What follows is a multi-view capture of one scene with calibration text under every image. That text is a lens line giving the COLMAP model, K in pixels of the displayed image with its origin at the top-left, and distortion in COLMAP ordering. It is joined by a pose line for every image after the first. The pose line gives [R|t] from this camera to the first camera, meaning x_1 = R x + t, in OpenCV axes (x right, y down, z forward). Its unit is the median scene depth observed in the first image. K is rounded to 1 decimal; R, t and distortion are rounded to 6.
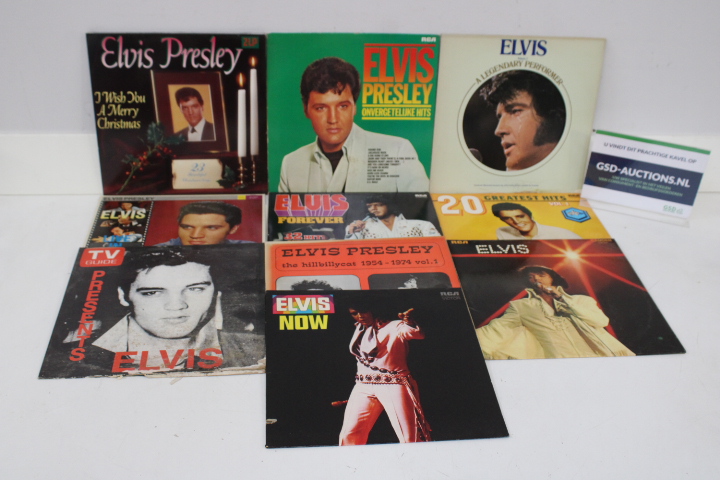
lens RADIAL K [[846.9, 0, 359.3], [0, 846.9, 237.1], [0, 0, 1]] dist [-0.106105, 0.000000]
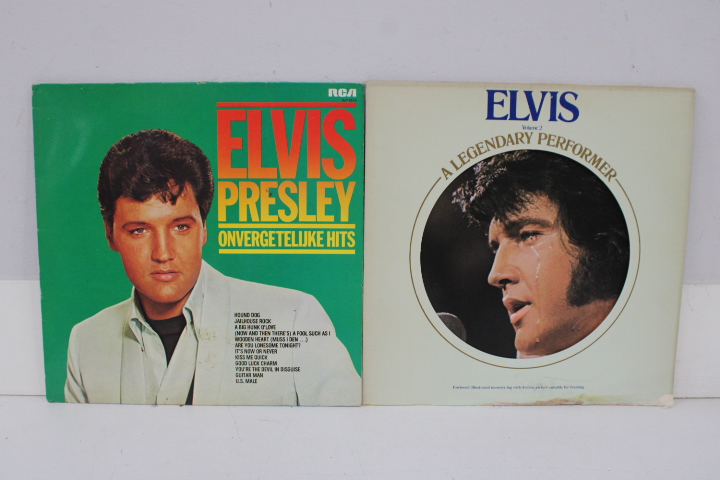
lens RADIAL K [[782.9, 0, 365.2], [0, 782.9, 235.5], [0, 0, 1]] dist [-0.139791, 0.000000]
pose [[0.996293, -0.018993, -0.083901, 0.131079], [-0.008017, 0.950576, -0.310387, -0.004810], [0.085649, 0.309910, 0.946900, 0.564055]]
